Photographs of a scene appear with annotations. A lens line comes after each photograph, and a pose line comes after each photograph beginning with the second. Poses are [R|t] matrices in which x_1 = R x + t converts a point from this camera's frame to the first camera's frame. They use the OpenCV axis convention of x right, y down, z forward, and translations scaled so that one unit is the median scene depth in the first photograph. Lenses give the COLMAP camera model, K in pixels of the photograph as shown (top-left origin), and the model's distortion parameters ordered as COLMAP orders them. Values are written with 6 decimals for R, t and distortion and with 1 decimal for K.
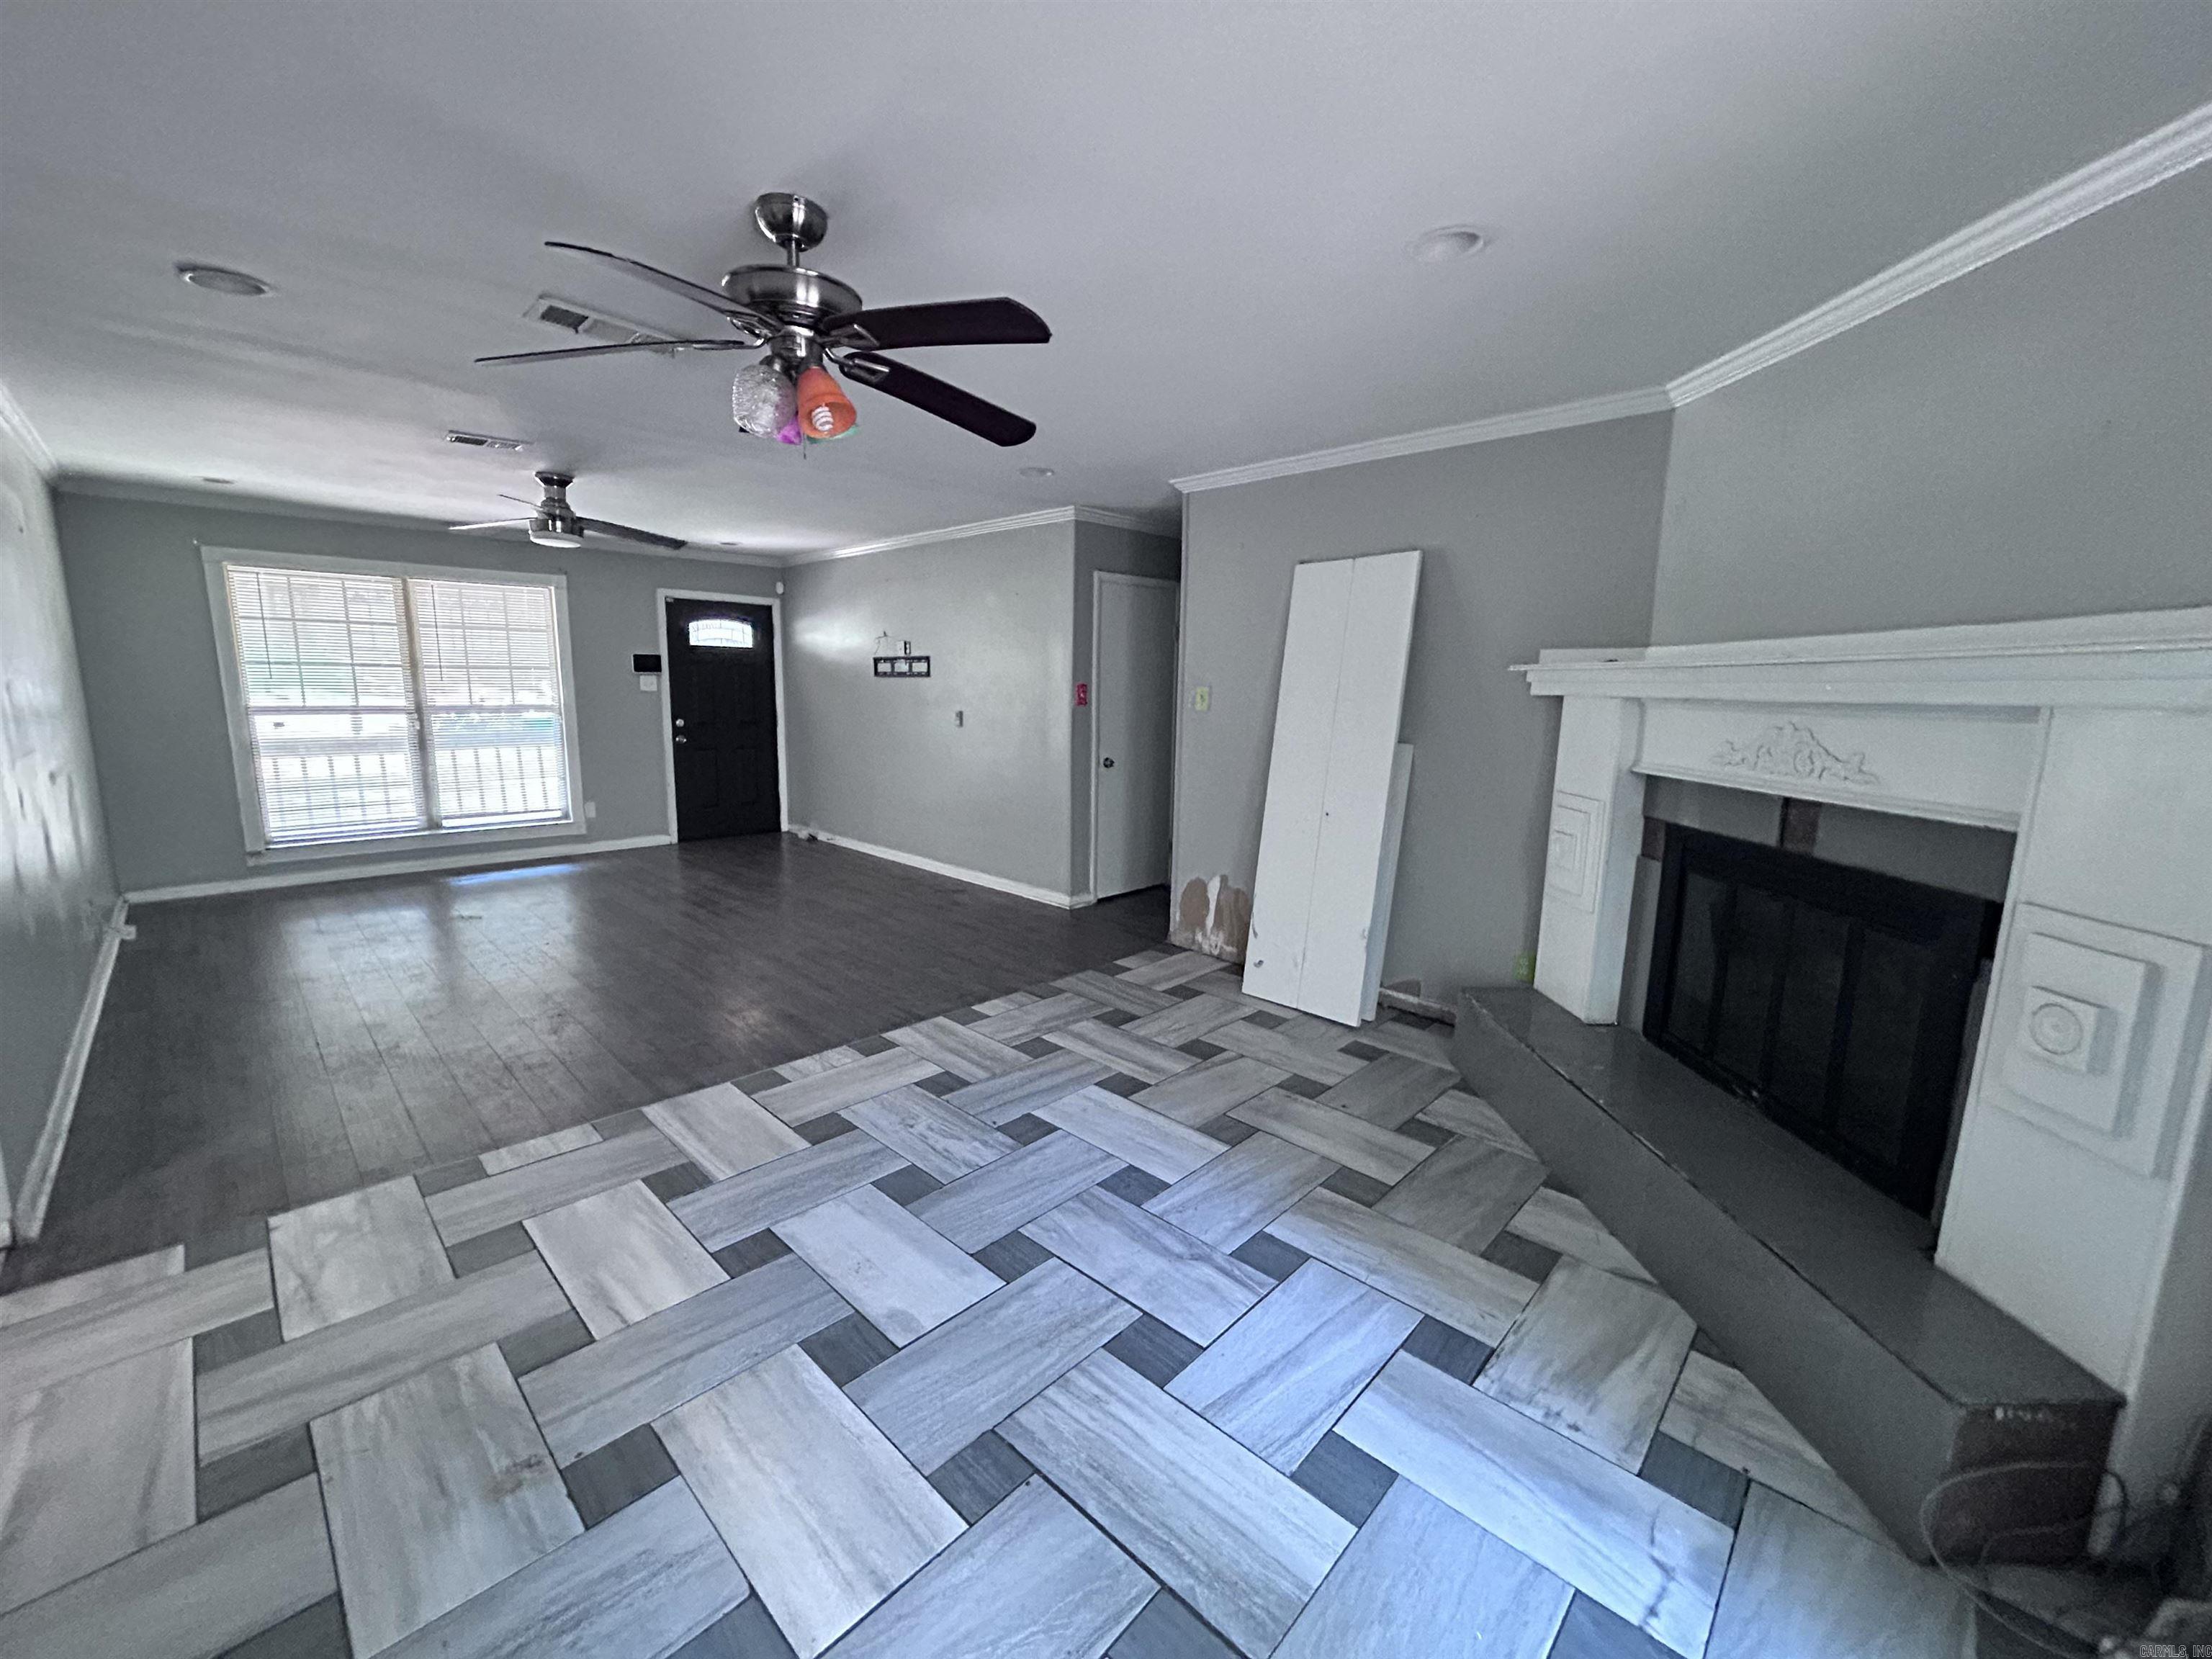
lens RADIAL K [[890.9, 0, 1099.7], [0, 890.9, 823.7], [0, 0, 1]] dist [-0.000770, 0.000024]
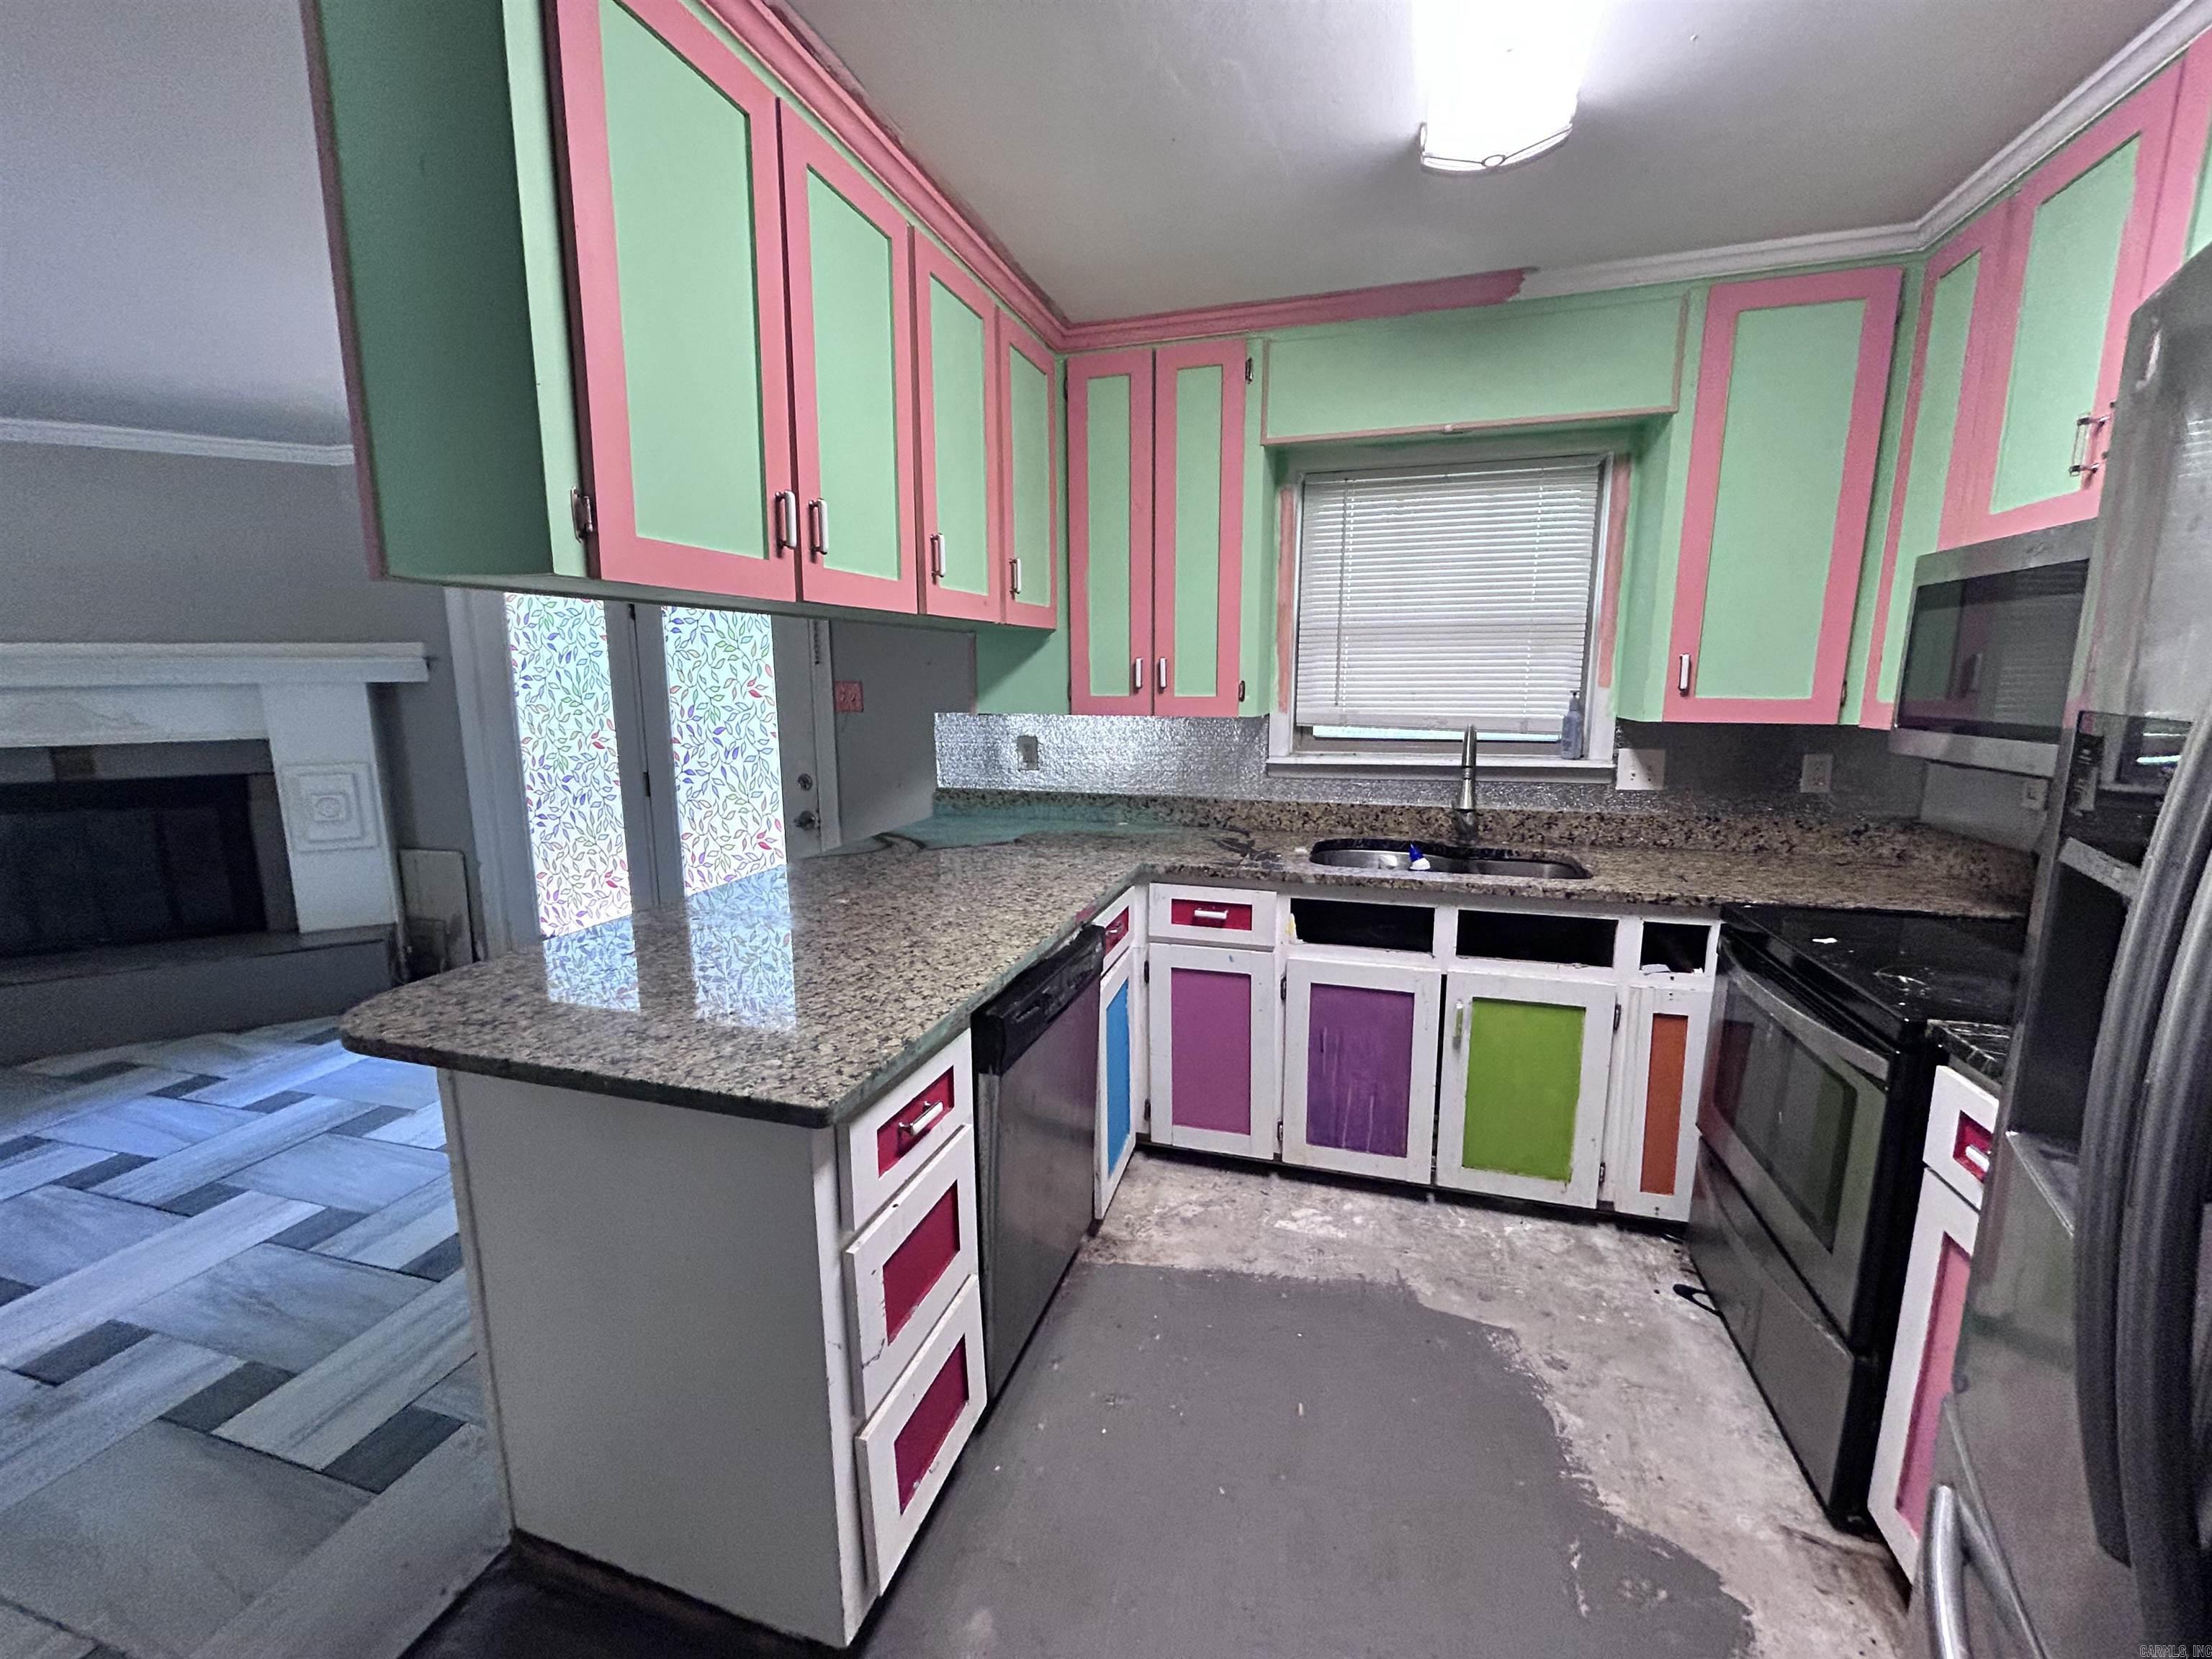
lens RADIAL K [[890.9, 0, 1099.7], [0, 890.9, 823.7], [0, 0, 1]] dist [-0.000770, 0.000024]
pose [[-0.470156, -0.161131, 0.867750, -1.086518], [0.137857, 0.957718, 0.252530, -0.033037], [-0.871750, 0.238354, -0.428064, 0.078506]]
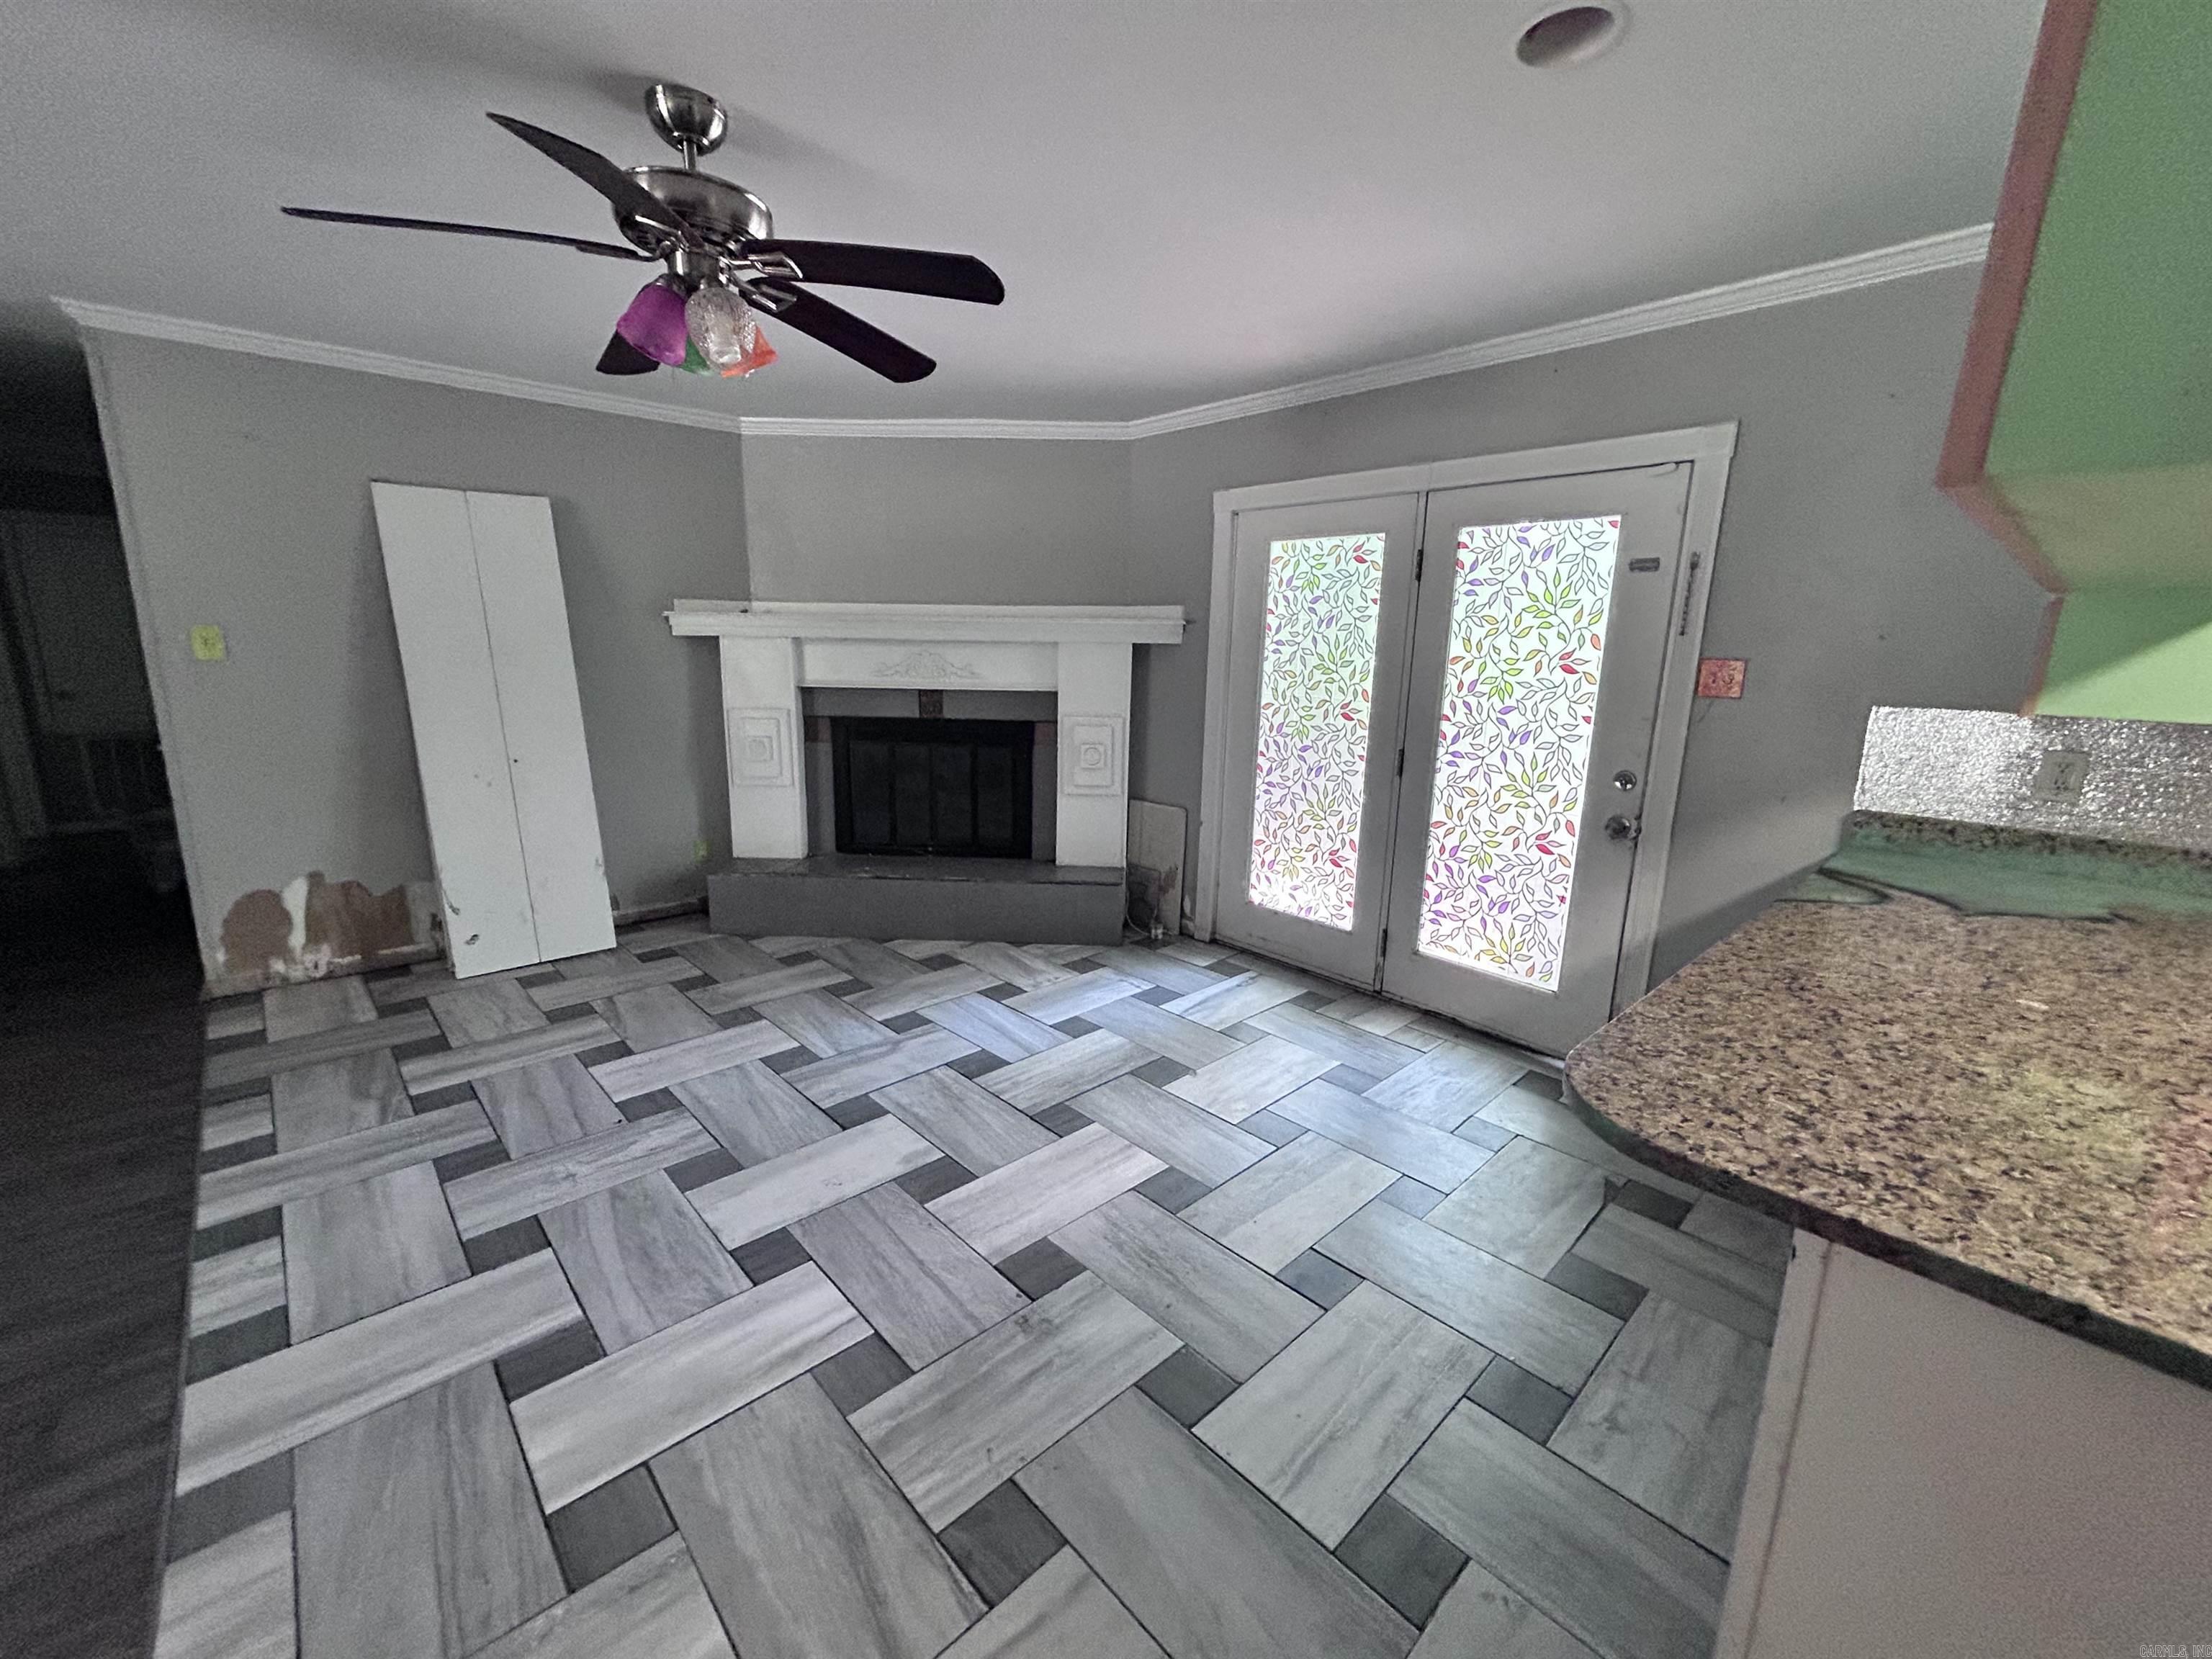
lens RADIAL K [[890.9, 0, 1099.7], [0, 890.9, 823.7], [0, 0, 1]] dist [-0.000770, 0.000024]
pose [[0.048355, -0.217209, 0.974927, -0.848754], [0.138982, 0.968037, 0.208780, -0.073716], [-0.989114, 0.125401, 0.076998, 0.380191]]
